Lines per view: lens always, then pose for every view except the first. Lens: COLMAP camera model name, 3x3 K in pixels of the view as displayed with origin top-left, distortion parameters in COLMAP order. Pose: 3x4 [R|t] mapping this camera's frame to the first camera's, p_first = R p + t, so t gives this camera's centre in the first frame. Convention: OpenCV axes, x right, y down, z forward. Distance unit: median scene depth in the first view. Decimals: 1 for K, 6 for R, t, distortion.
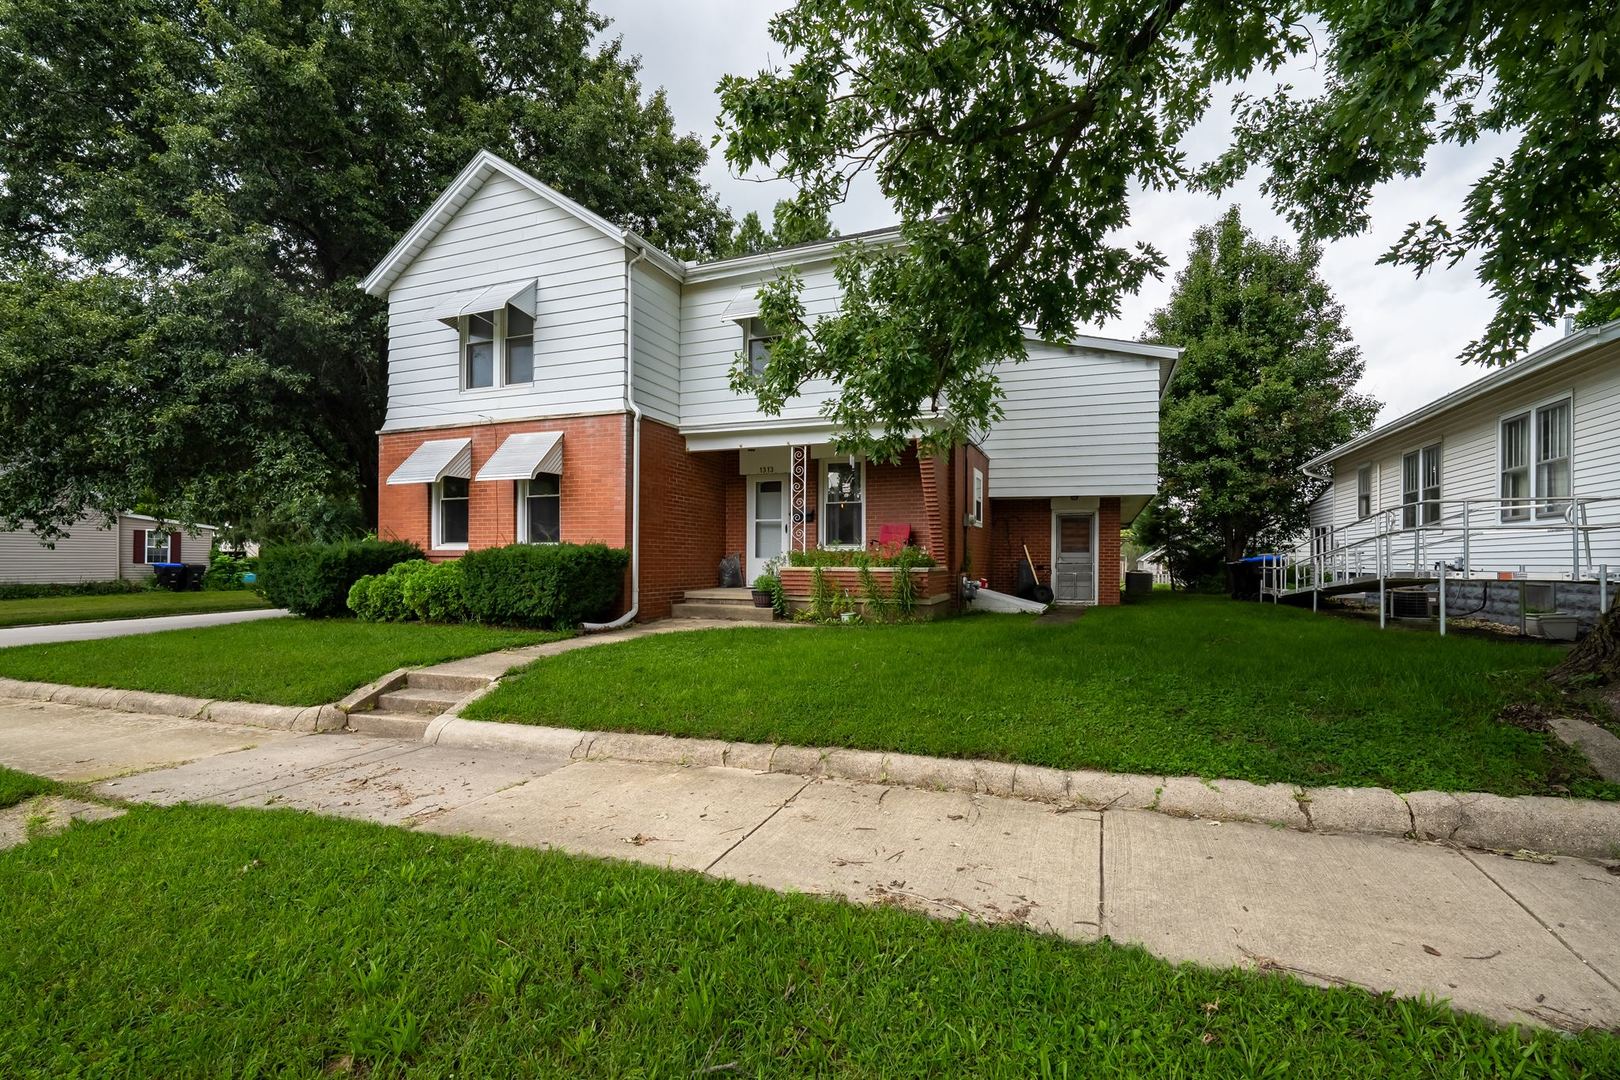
lens RADIAL K [[714.3, 0, 813.0], [0, 714.3, 555.9], [0, 0, 1]] dist [-0.000595, -0.000128]
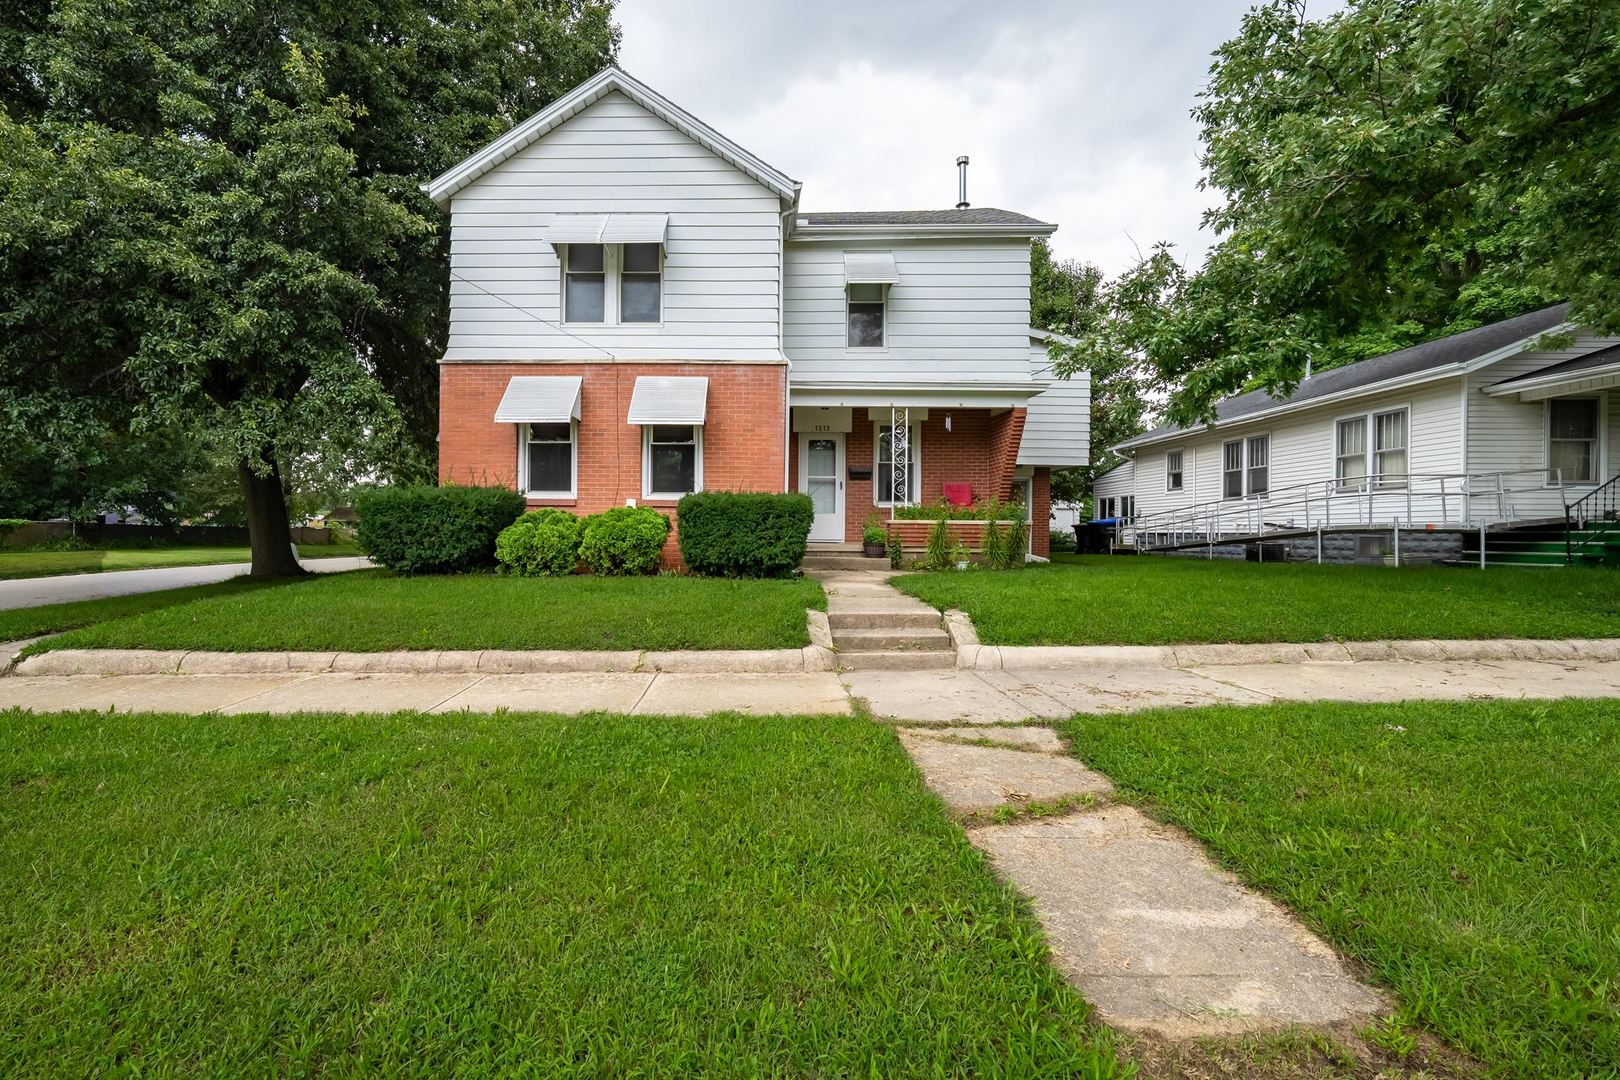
lens RADIAL K [[714.3, 0, 764.2], [0, 714.3, 526.2], [0, 0, 1]] dist [-0.000595, -0.000128]
pose [[0.940300, 0.005135, 0.340307, -0.580341], [-0.005539, 0.999985, 0.000214, 0.025216], [-0.340300, -0.002087, 0.940314, 0.061943]]
